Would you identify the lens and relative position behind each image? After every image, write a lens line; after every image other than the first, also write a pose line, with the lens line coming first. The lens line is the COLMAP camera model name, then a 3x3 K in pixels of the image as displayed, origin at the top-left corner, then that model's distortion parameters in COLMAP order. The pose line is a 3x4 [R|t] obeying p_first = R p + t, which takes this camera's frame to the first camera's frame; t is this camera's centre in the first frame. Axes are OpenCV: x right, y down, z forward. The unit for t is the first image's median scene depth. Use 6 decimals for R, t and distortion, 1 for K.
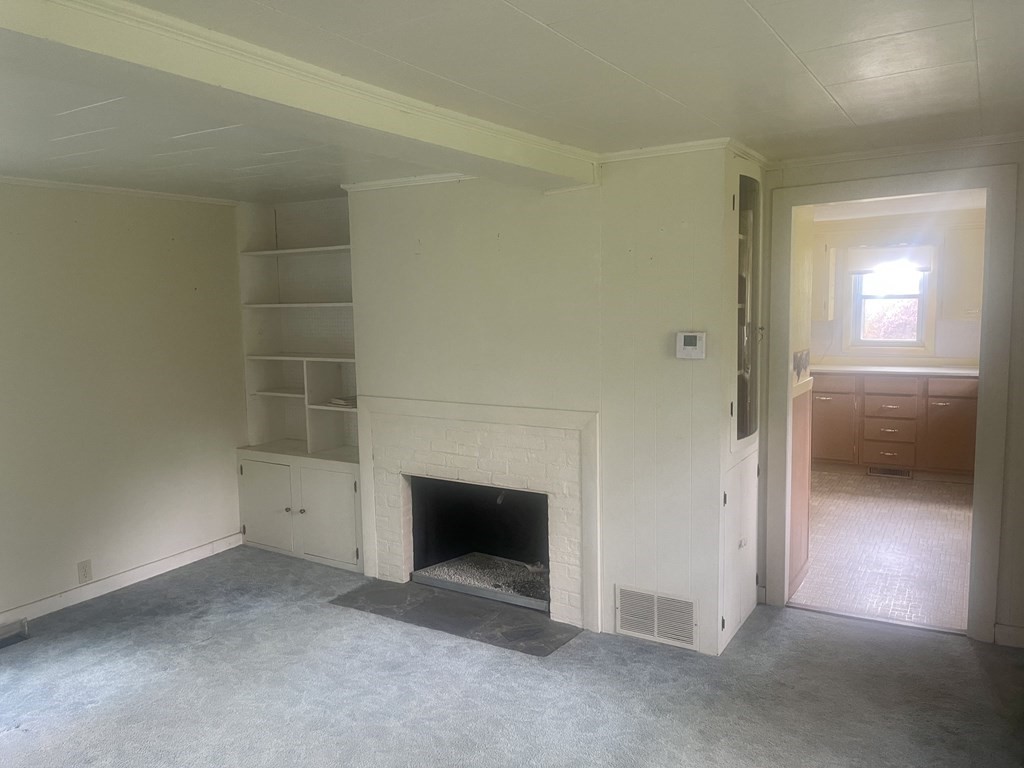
lens RADIAL K [[769.4, 0, 508.8], [0, 769.4, 382.9], [0, 0, 1]] dist [0.075377, -0.103022]
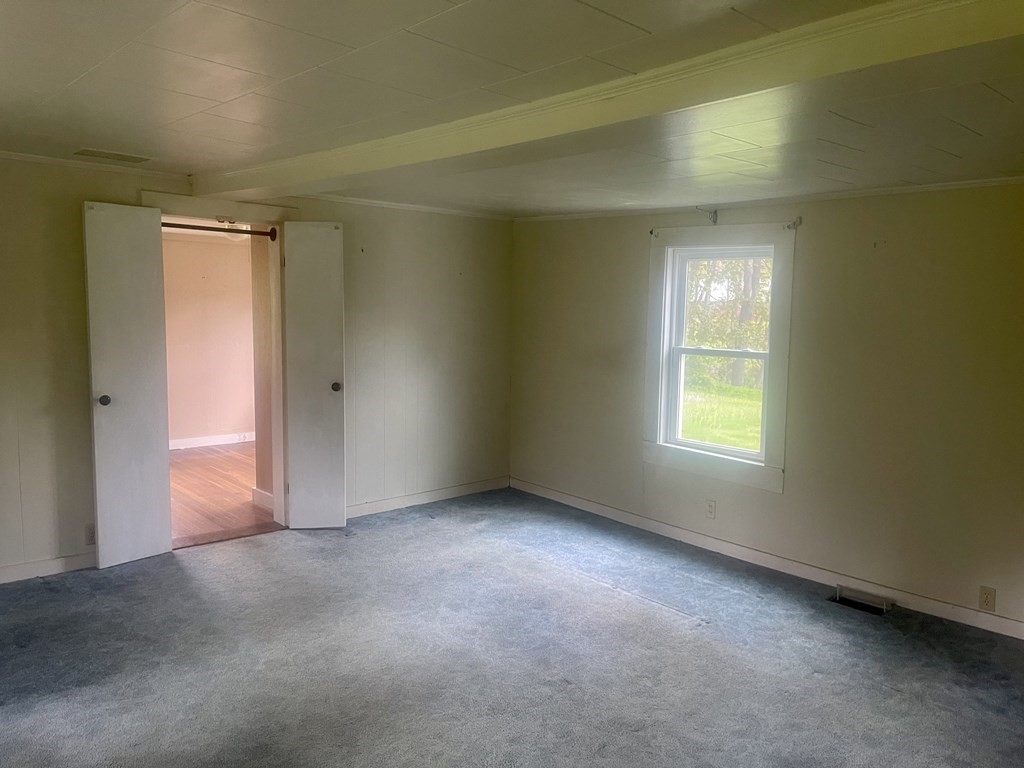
lens RADIAL K [[769.4, 0, 511.4], [0, 769.4, 384.1], [0, 0, 1]] dist [0.075377, -0.103022]
pose [[-0.270935, 0.109448, -0.956355, 0.498812], [-0.121877, 0.981619, 0.146867, -0.080058], [0.954851, 0.156349, -0.252616, 0.705315]]
